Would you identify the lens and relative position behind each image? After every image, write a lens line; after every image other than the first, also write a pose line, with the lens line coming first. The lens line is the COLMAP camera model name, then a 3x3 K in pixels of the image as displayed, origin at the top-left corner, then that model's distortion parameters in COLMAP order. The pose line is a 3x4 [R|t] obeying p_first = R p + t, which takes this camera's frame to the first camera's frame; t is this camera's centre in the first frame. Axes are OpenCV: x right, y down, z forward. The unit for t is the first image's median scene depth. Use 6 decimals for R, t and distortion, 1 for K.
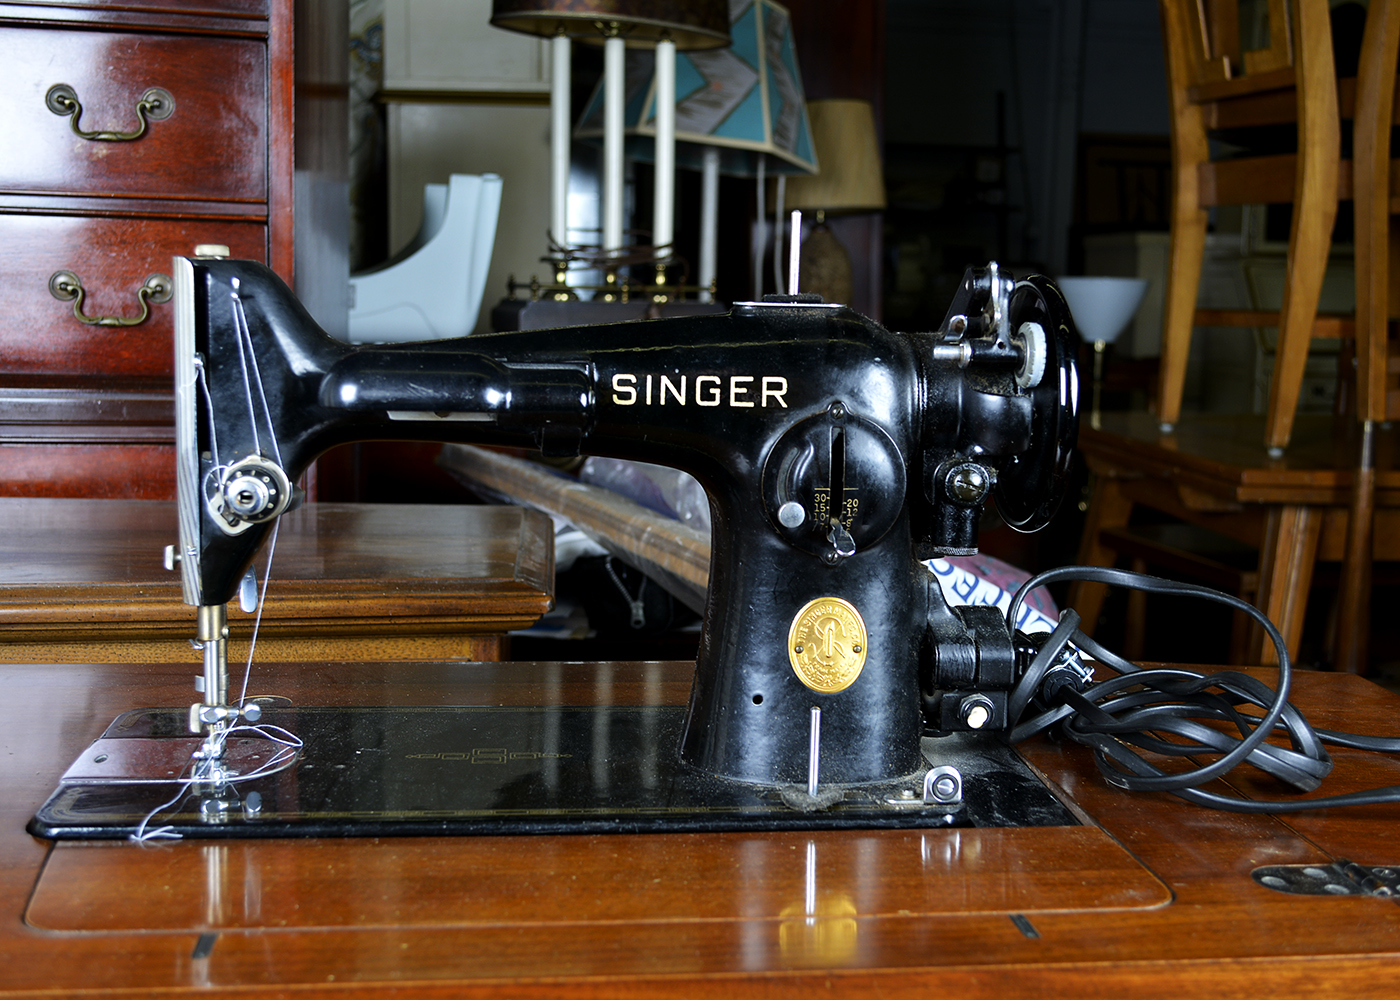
lens RADIAL K [[1653.6, 0, 692.9], [0, 1653.6, 504.1], [0, 0, 1]] dist [-0.025968, 0.000000]
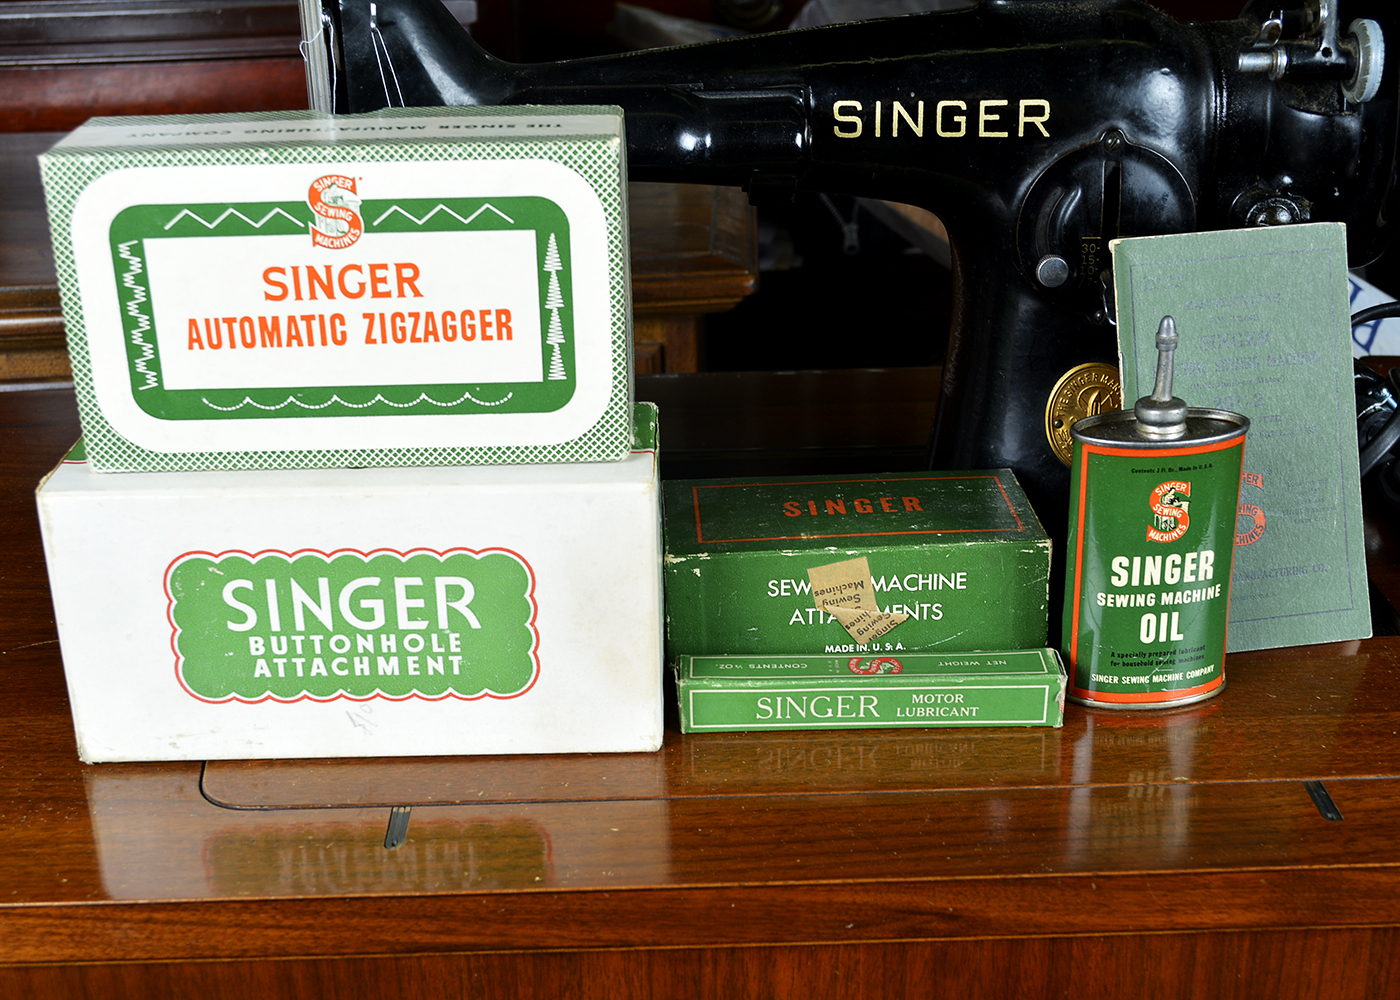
lens RADIAL K [[1870.8, 0, 697.1], [0, 1870.8, 506.0], [0, 0, 1]] dist [-0.023061, 0.000000]
pose [[0.993961, -0.000962, -0.109733, -0.014408], [0.030381, 0.963288, 0.266746, -0.133852], [0.105448, -0.268469, 0.957499, 0.059168]]
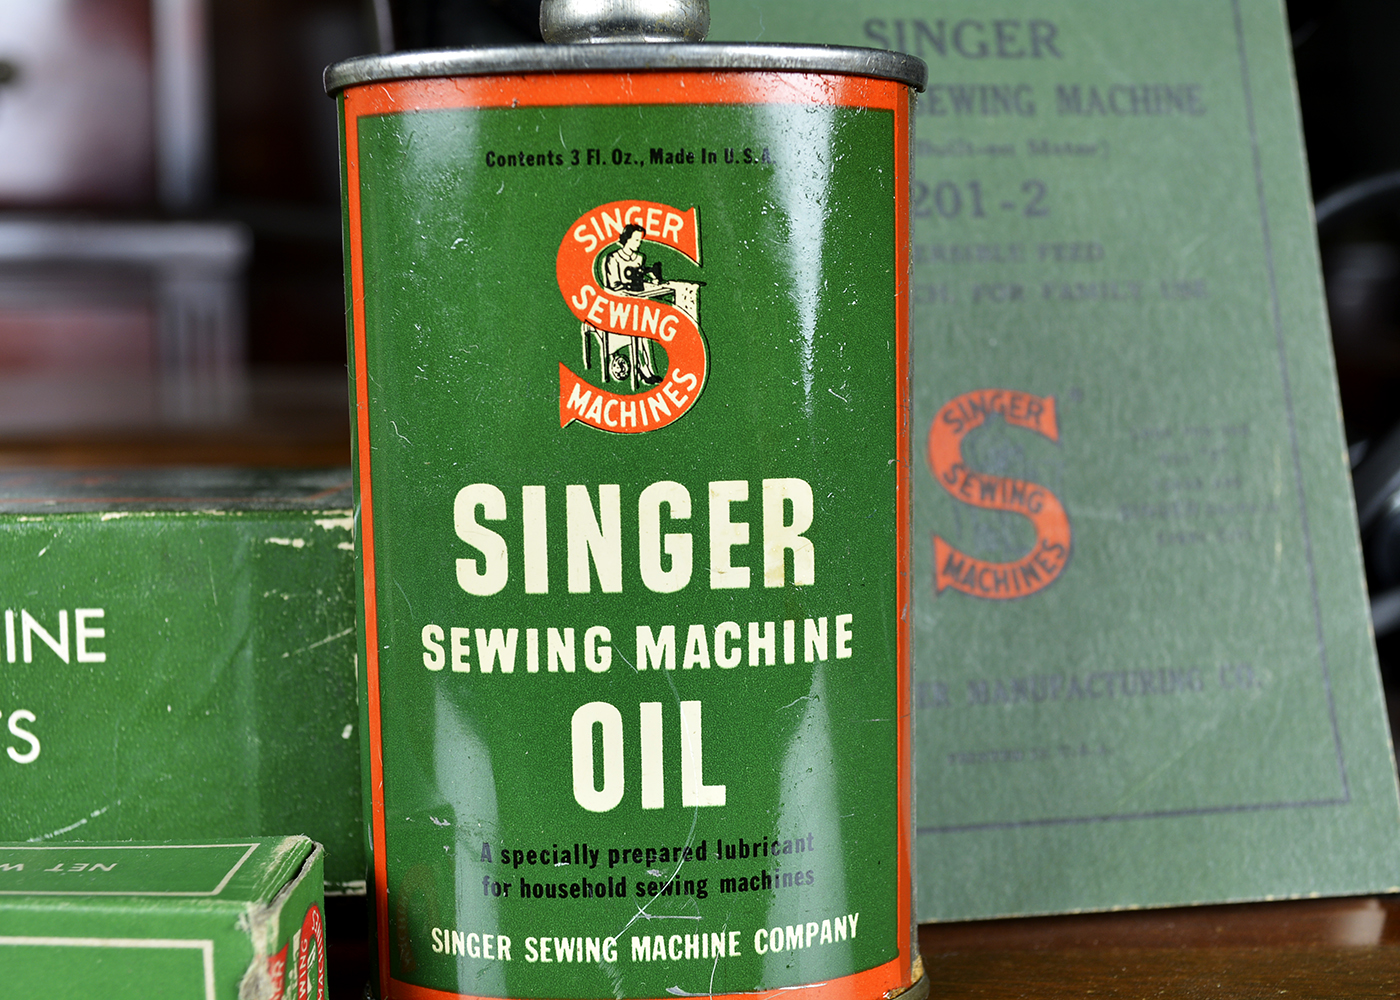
lens RADIAL K [[1870.8, 0, 703.8], [0, 1870.8, 470.0], [0, 0, 1]] dist [-0.023061, 0.000000]
pose [[0.988257, -0.016425, -0.151914, 0.149883], [0.012323, 0.999535, -0.027901, 0.124905], [0.152302, 0.025701, 0.988000, 0.644226]]
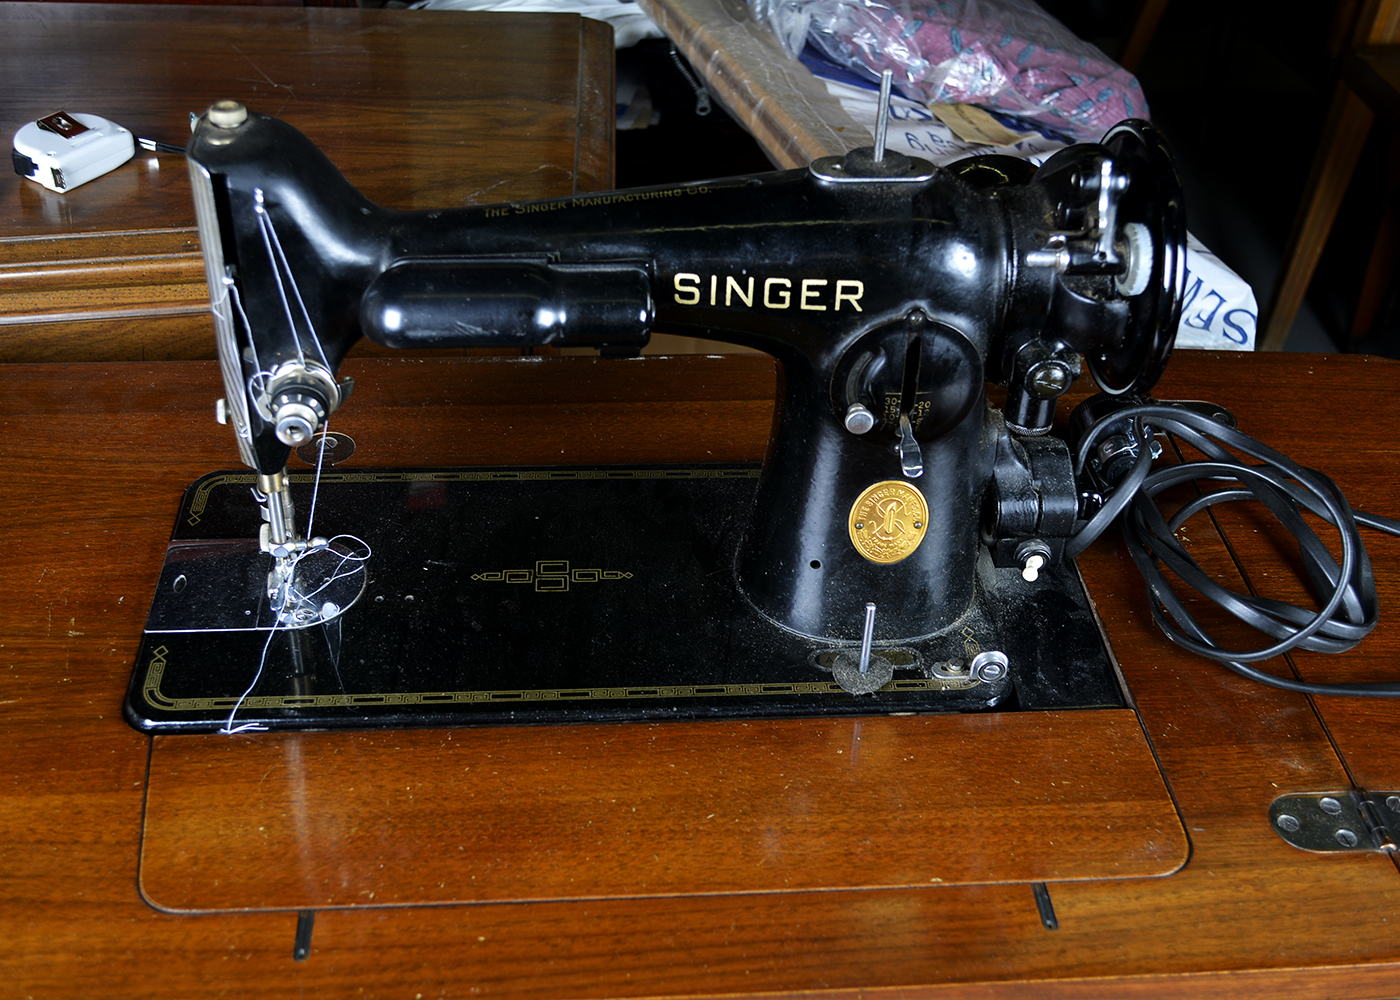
lens RADIAL K [[1653.6, 0, 693.0], [0, 1653.6, 500.6], [0, 0, 1]] dist [-0.025968, 0.000000]
pose [[0.998994, 0.032017, -0.031389, -0.005311], [-0.013023, 0.877086, 0.480157, -0.410483], [0.042904, -0.479266, 0.876621, 0.132391]]
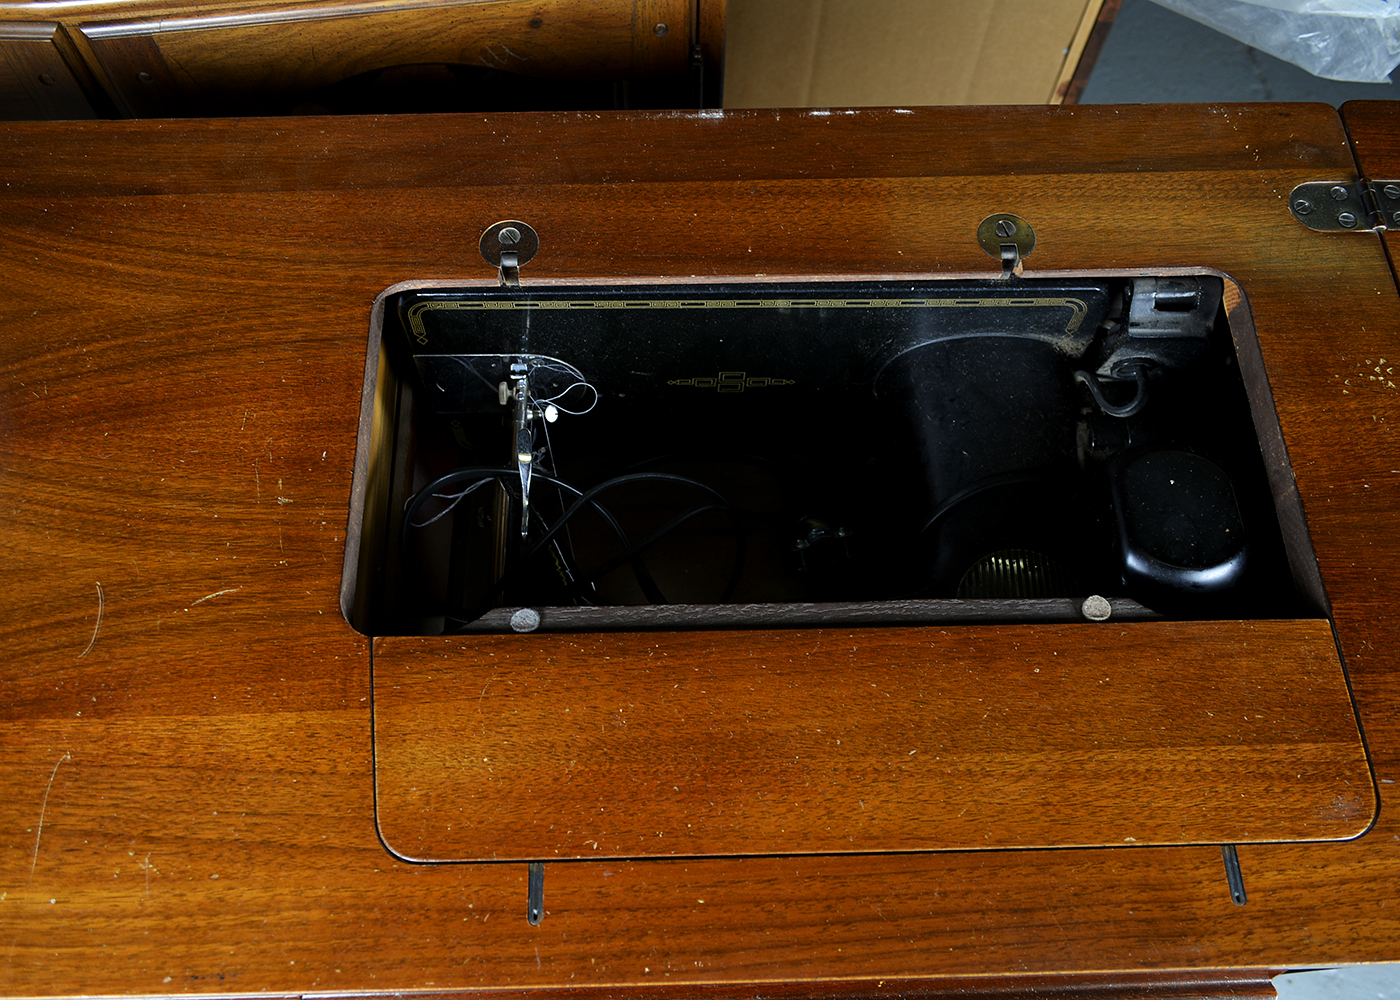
lens RADIAL K [[1146.6, 0, 696.0], [0, 1146.6, 506.2], [0, 0, 1]] dist [-0.020444, 0.016620]
pose [[0.995456, 0.077435, -0.055414, -0.120358], [0.005114, 0.537641, 0.843159, -0.451833], [0.095082, -0.839611, 0.534802, 0.618859]]
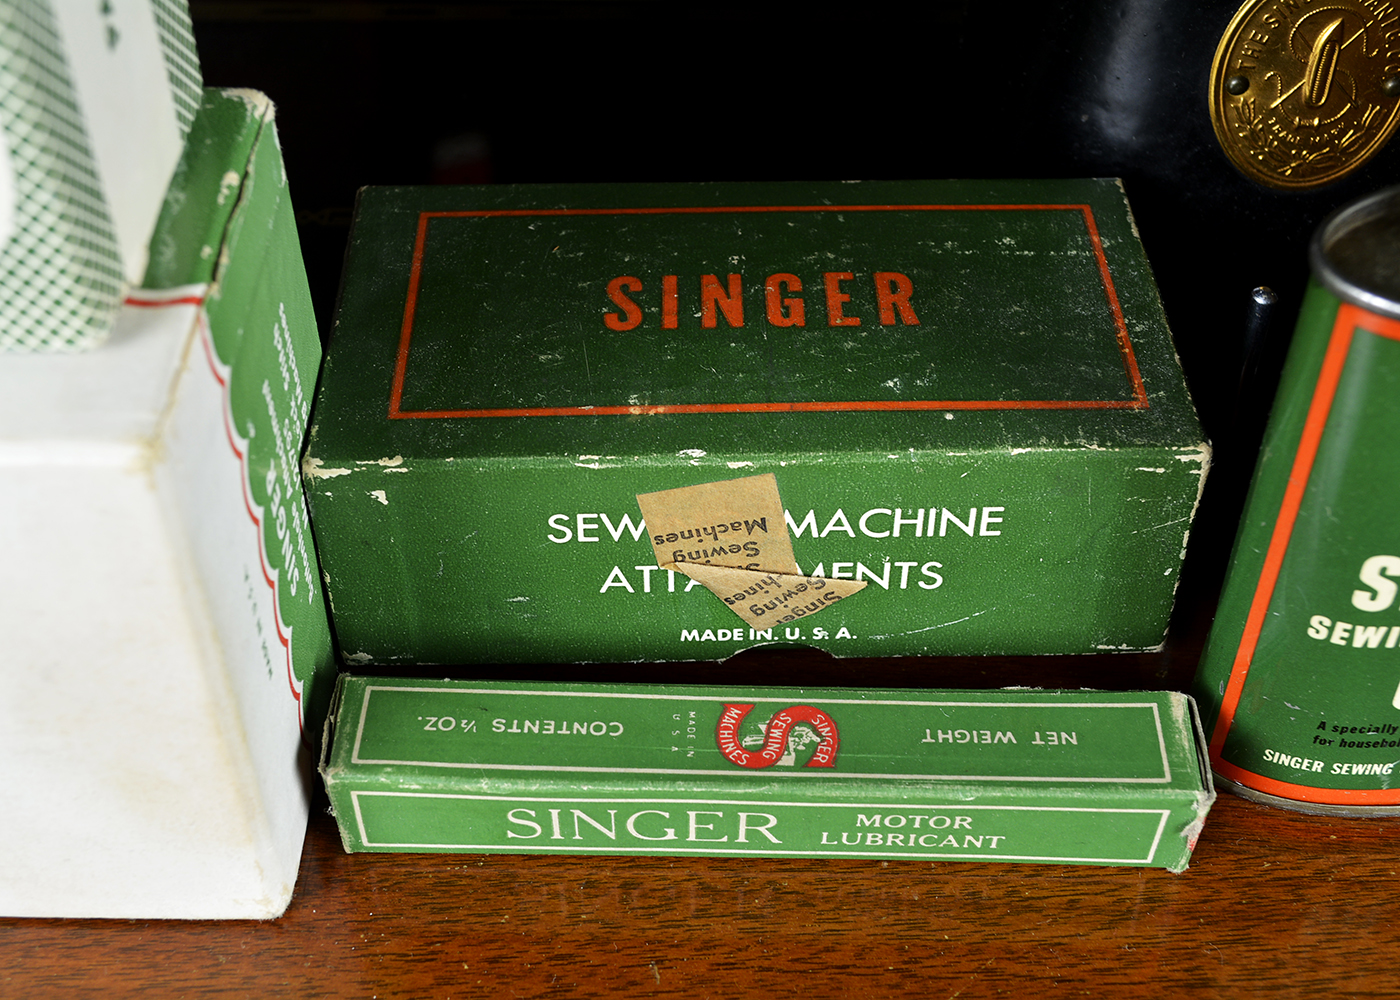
lens RADIAL K [[1870.8, 0, 690.1], [0, 1870.8, 533.8], [0, 0, 1]] dist [-0.023061, 0.000000]
pose [[0.992013, 0.069476, -0.105278, -0.008141], [0.009243, 0.792355, 0.609991, -0.093879], [0.125797, -0.606092, 0.785384, 0.599587]]
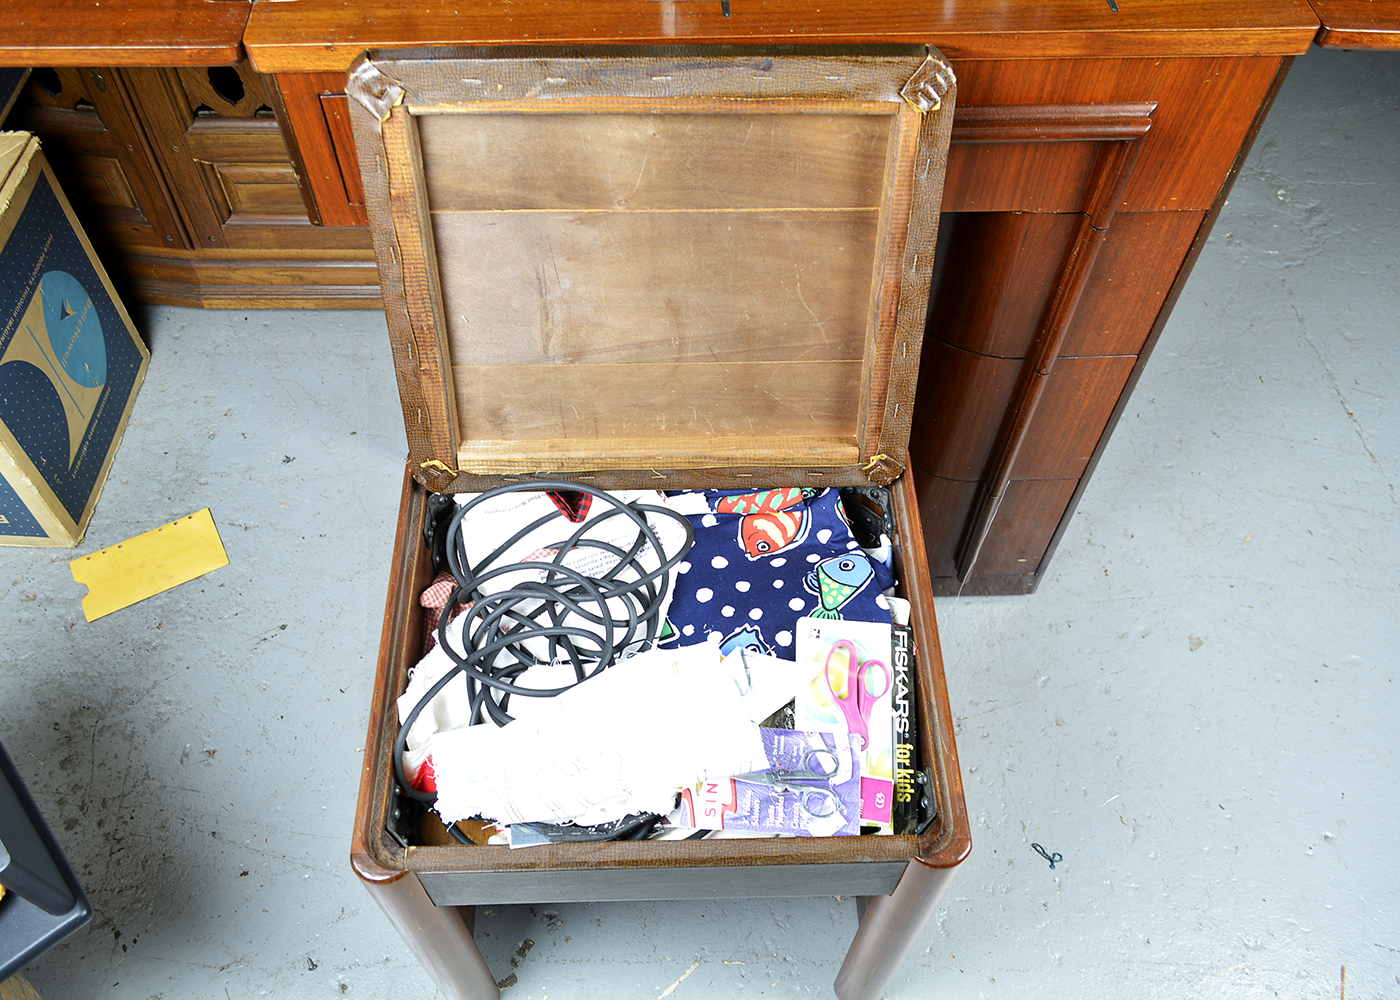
lens RADIAL K [[1146.6, 0, 696.9], [0, 1146.6, 502.9], [0, 0, 1]] dist [-0.020444, 0.016620]
pose [[0.997711, 0.048946, -0.046654, -0.180000], [0.000350, 0.686206, 0.727408, -0.290003], [0.067618, -0.725759, 0.684618, -0.382001]]
